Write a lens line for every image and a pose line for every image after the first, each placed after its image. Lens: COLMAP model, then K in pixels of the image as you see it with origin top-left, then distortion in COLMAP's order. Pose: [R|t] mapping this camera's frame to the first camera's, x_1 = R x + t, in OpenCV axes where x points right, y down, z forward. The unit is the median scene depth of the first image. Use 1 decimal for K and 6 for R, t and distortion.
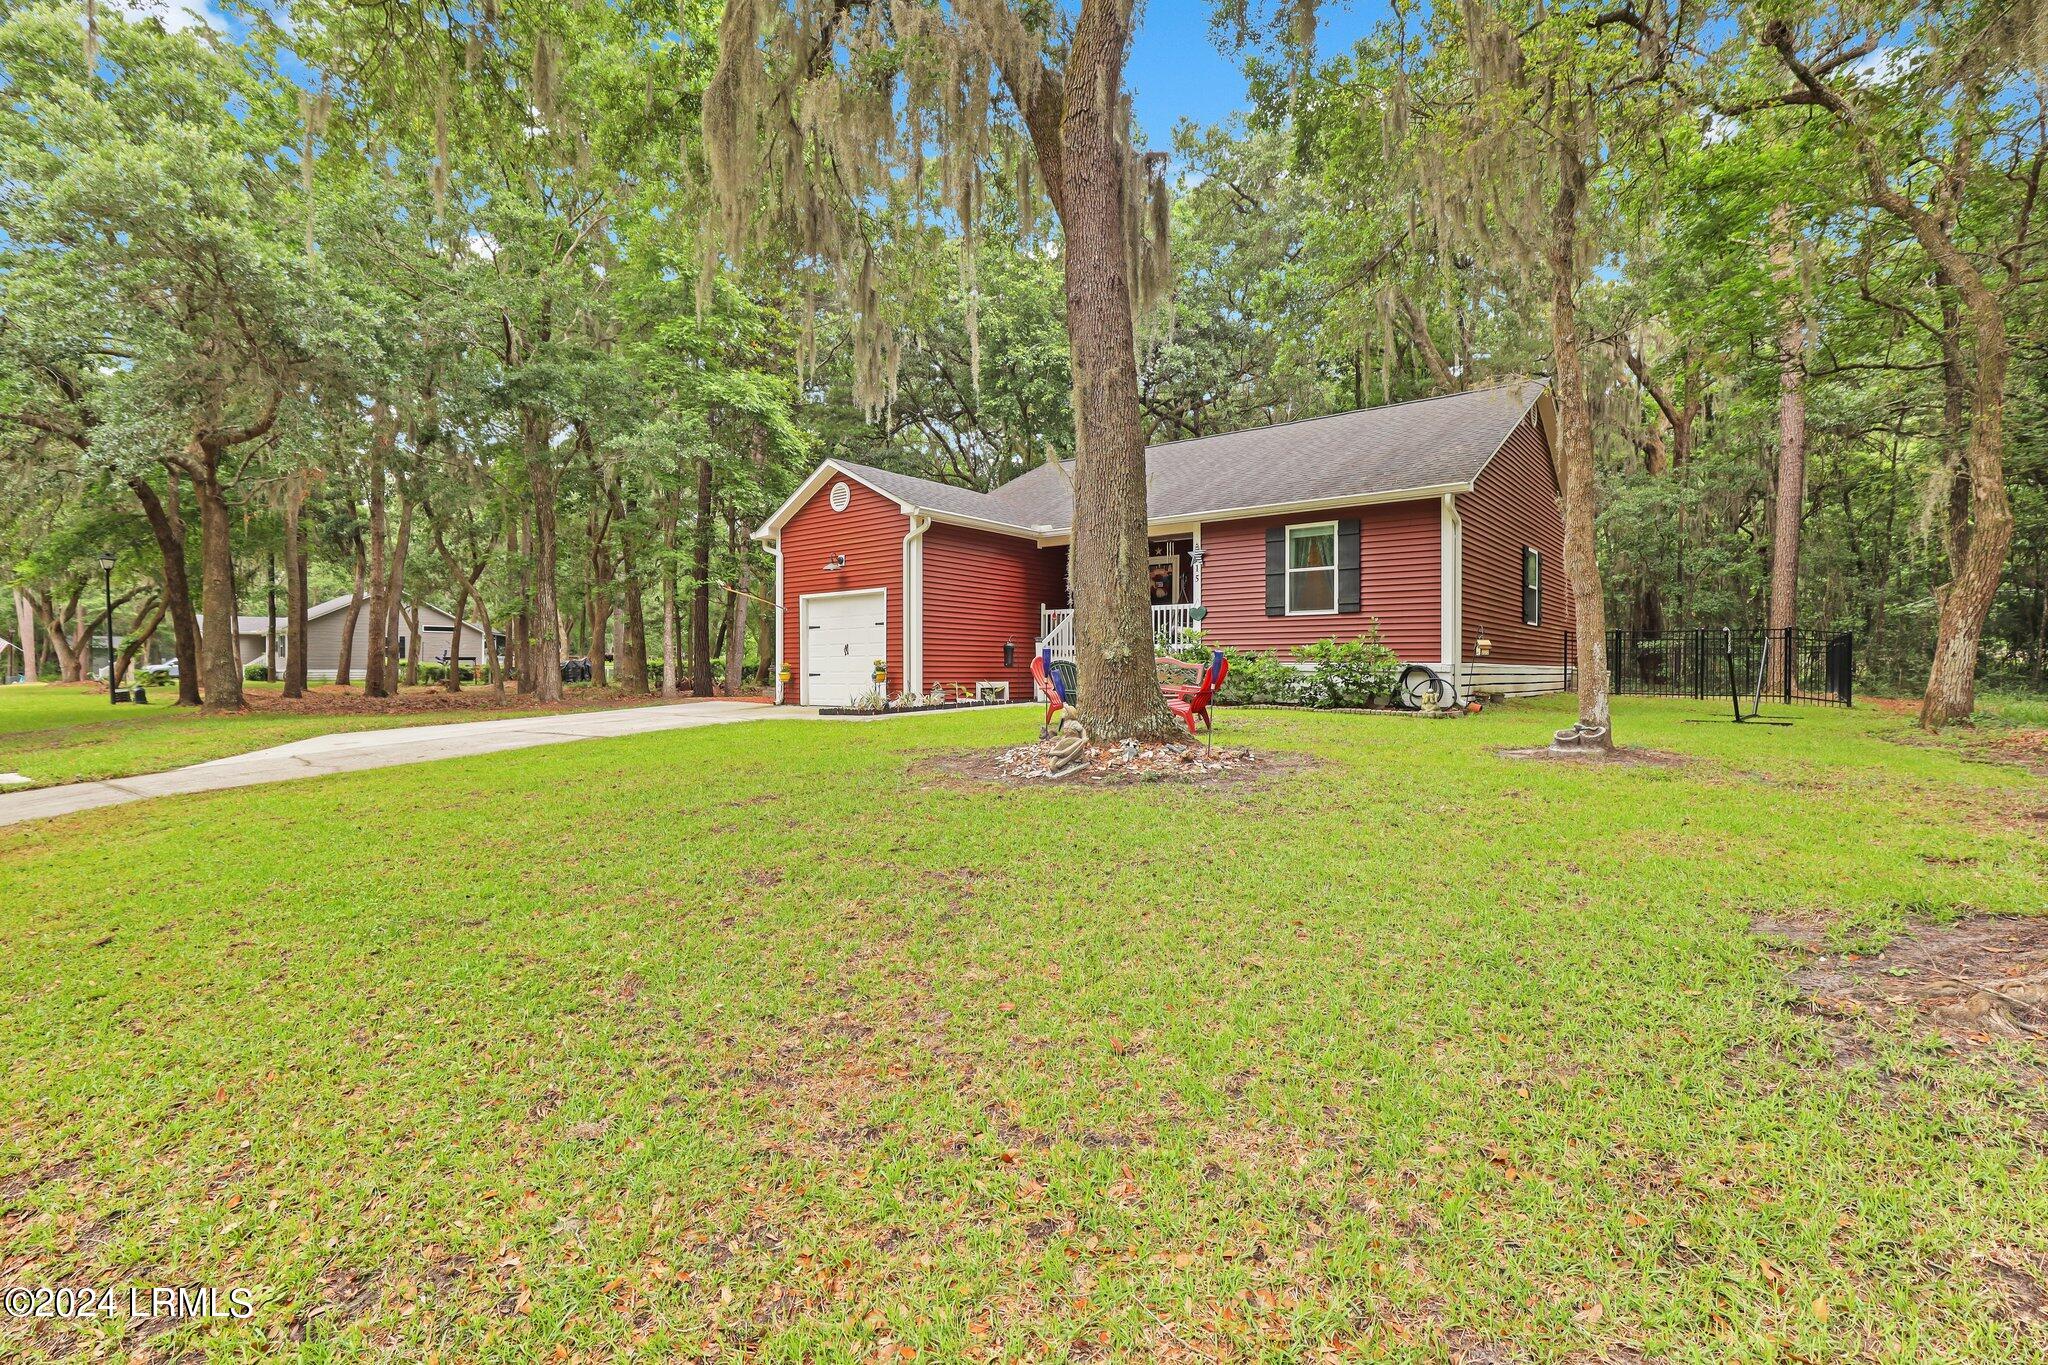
lens RADIAL K [[942.6, 0, 1028.6], [0, 942.6, 680.7], [0, 0, 1]] dist [-0.033349, 0.004121]
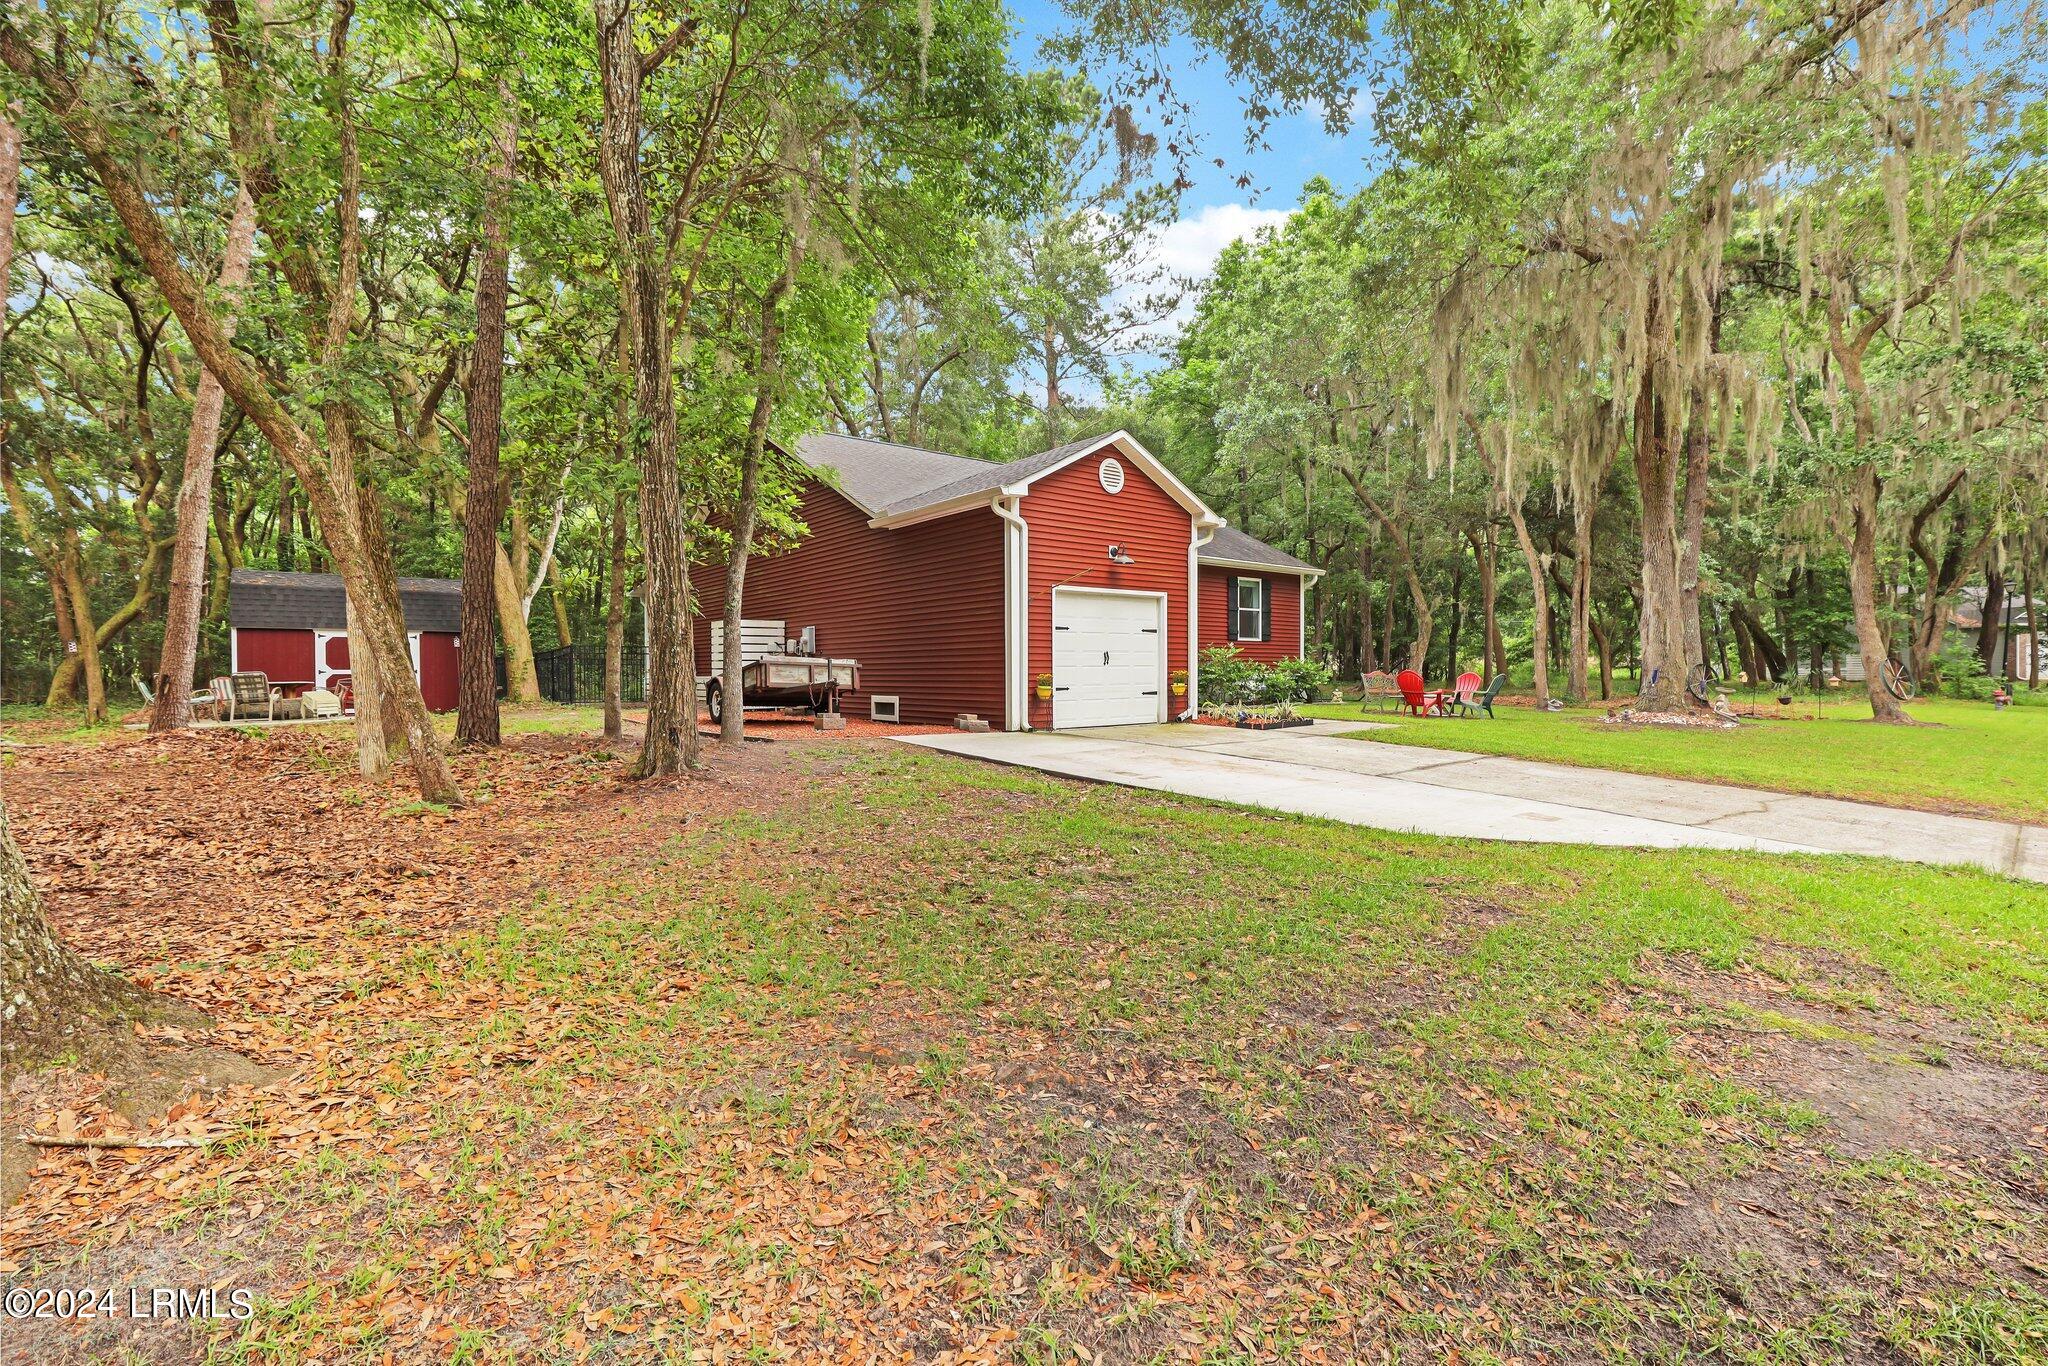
lens RADIAL K [[942.6, 0, 1014.9], [0, 942.6, 684.4], [0, 0, 1]] dist [-0.033349, 0.004121]
pose [[0.200132, -0.014690, 0.979659, -1.099128], [0.014132, 0.999827, 0.012106, -0.022542], [-0.979667, 0.011421, 0.200305, 0.971296]]
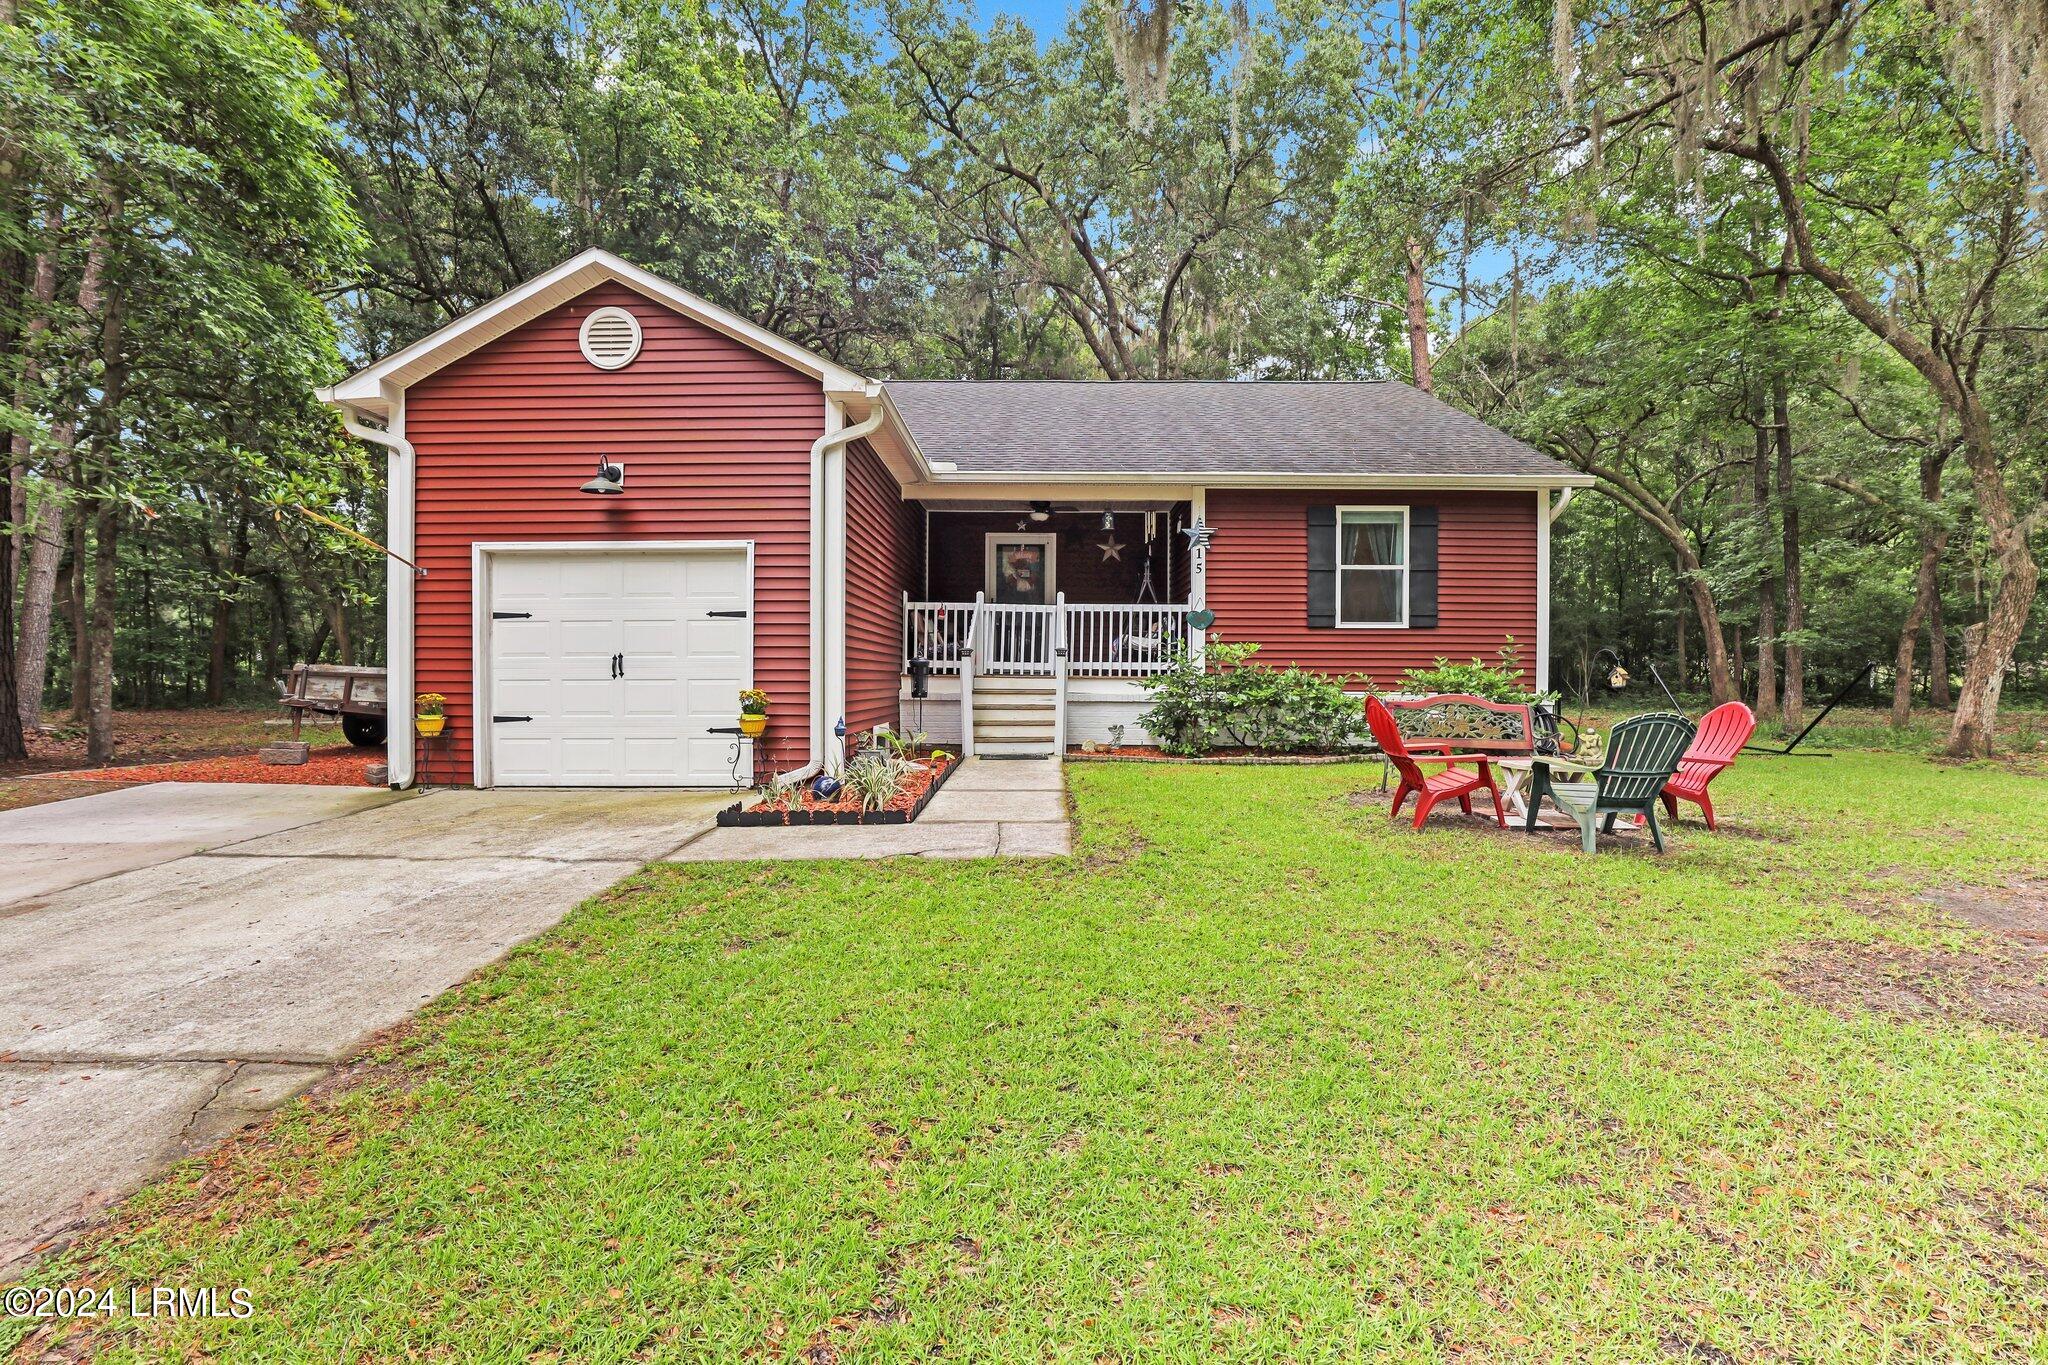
lens RADIAL K [[942.6, 0, 1042.7], [0, 942.6, 683.6], [0, 0, 1]] dist [-0.033349, 0.004121]
pose [[0.774175, -0.003874, 0.632960, -0.346192], [0.004554, 0.999989, 0.000550, -0.025116], [-0.632955, 0.002456, 0.774185, 0.537818]]
